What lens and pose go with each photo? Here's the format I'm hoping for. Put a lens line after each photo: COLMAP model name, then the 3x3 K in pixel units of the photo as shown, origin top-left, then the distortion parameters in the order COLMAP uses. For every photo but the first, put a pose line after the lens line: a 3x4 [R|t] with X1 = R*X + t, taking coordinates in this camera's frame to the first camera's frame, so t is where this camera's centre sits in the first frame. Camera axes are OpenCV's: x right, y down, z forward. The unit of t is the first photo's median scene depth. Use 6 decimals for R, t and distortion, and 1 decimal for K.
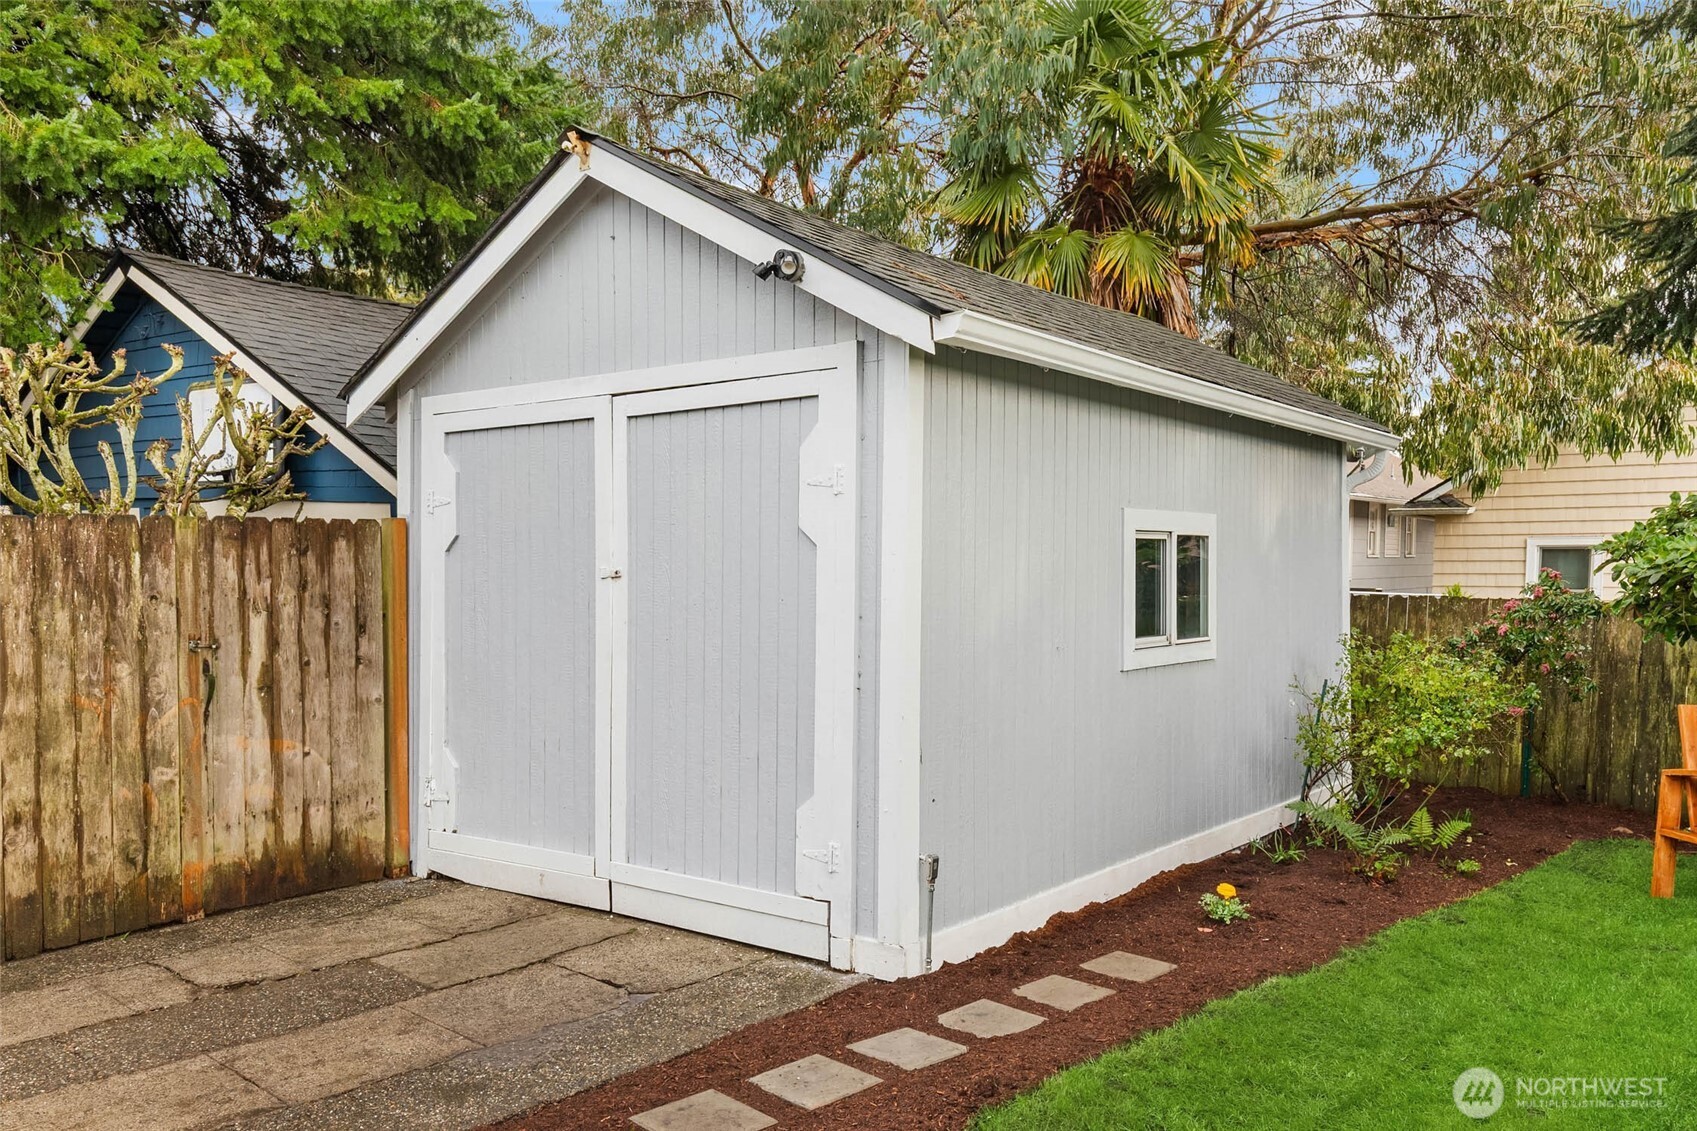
lens RADIAL K [[1340.4, 0, 834.3], [0, 1340.4, 634.2], [0, 0, 1]] dist [-0.003557, 0.006330]
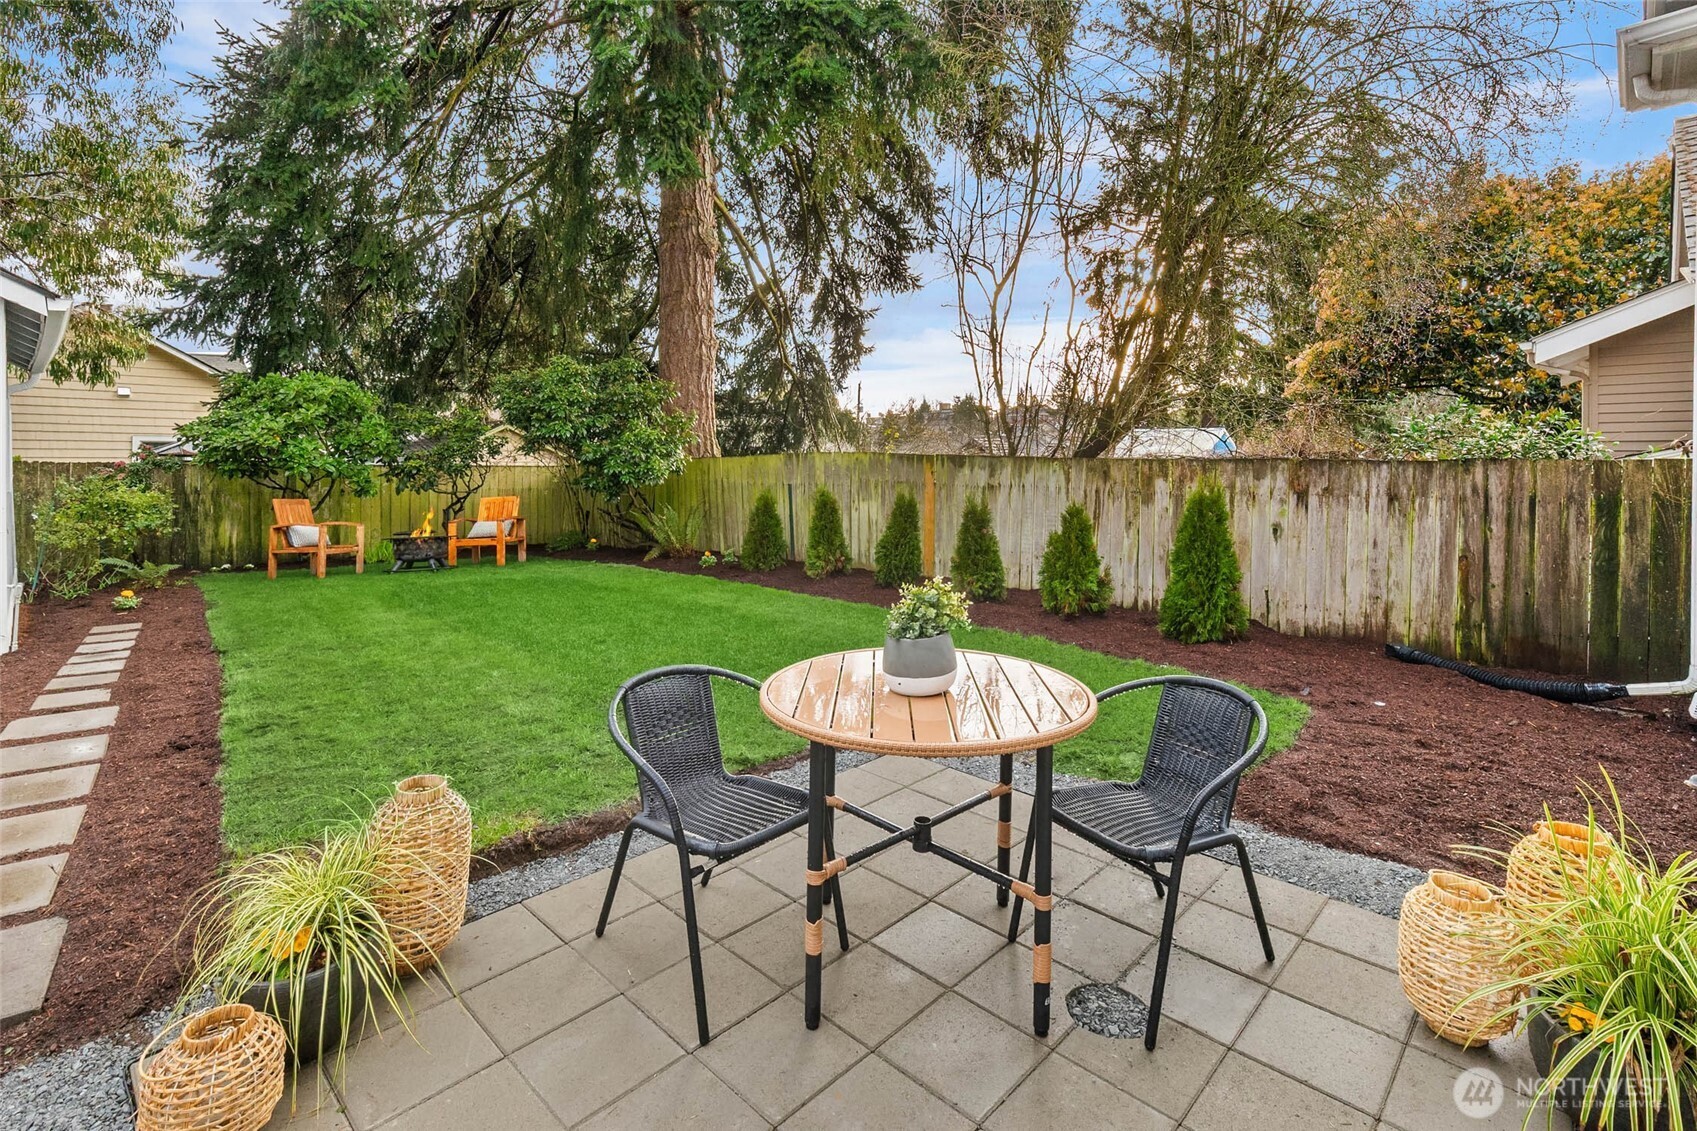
lens RADIAL K [[792.5, 0, 843.2], [0, 792.5, 469.9], [0, 0, 1]] dist [0.001134, 0.000243]
pose [[0.124351, -0.006642, 0.992216, -0.531202], [0.047393, 0.998876, 0.000747, 0.039225], [-0.991106, 0.046931, 0.124526, -0.155777]]
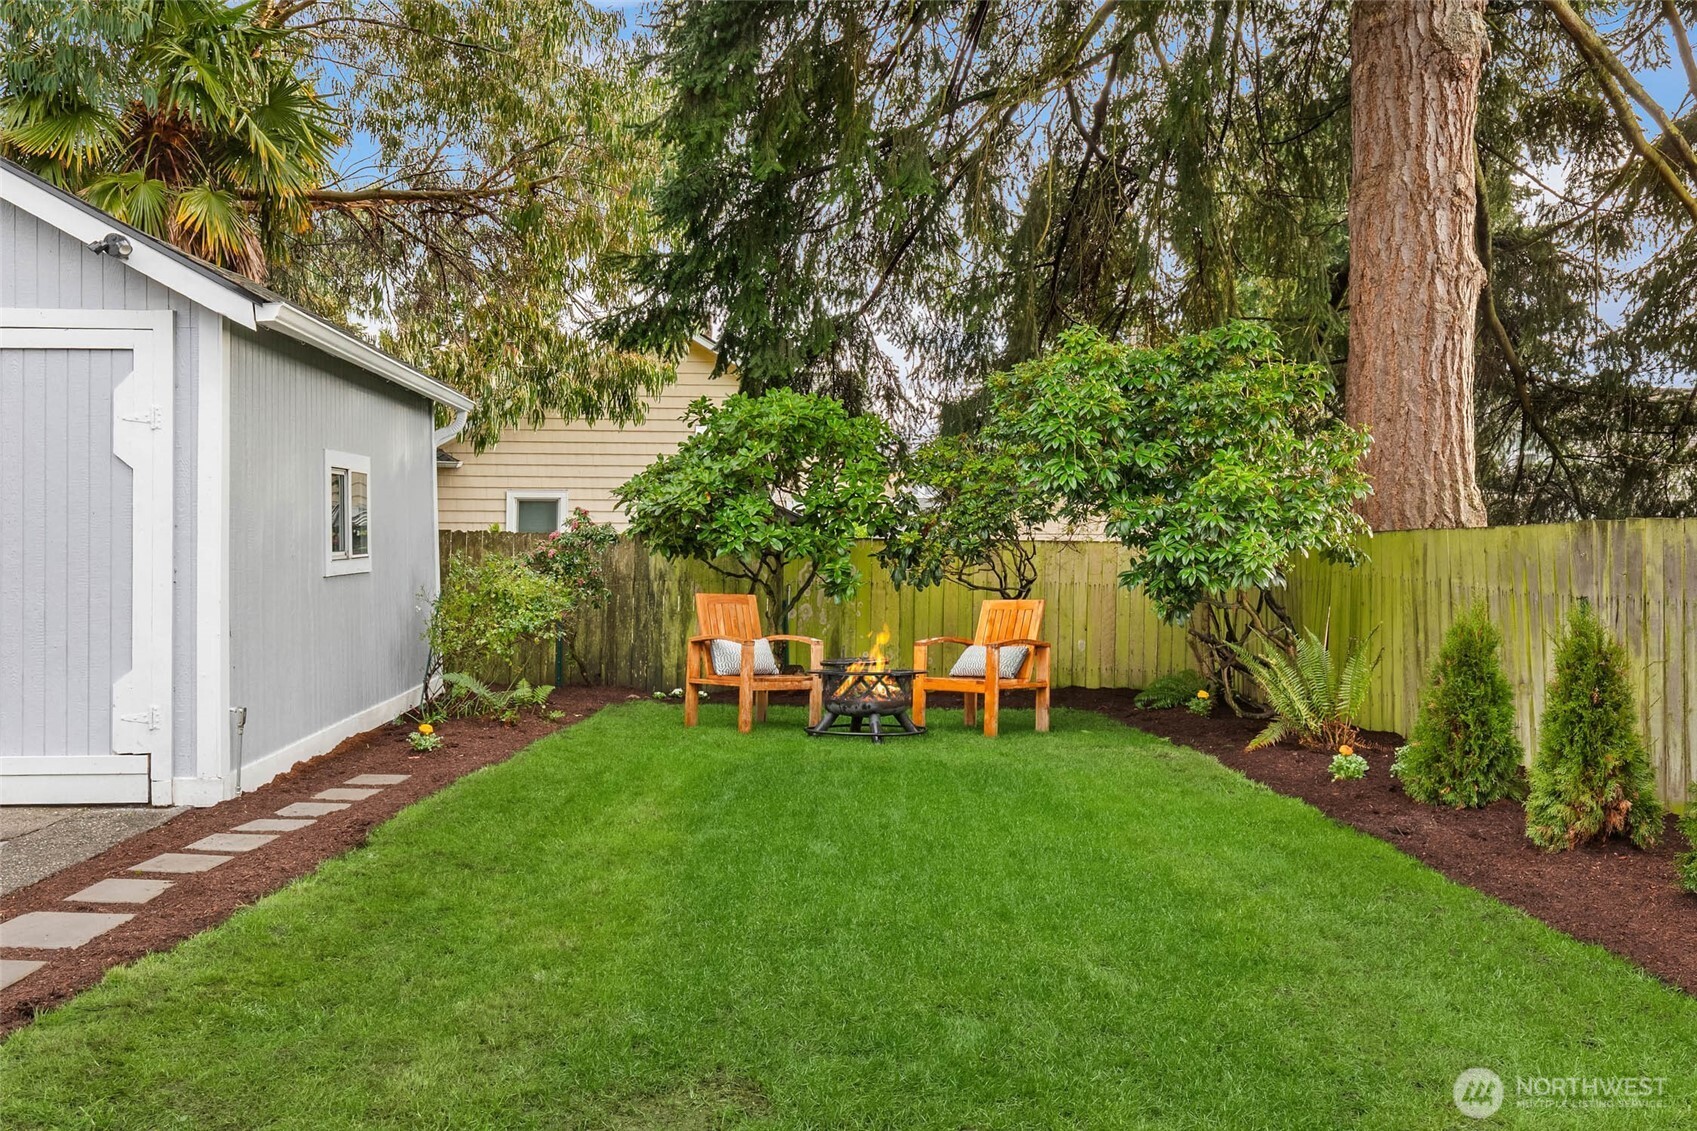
lens RADIAL K [[1465.1, 0, 851.7], [0, 1465.1, 562.2], [0, 0, 1]] dist [-0.025572, 0.014246]
pose [[0.740745, -0.010912, 0.671698, -0.275896], [0.026569, 0.999562, -0.013062, 0.035971], [-0.671261, 0.027521, 0.740710, -0.291092]]
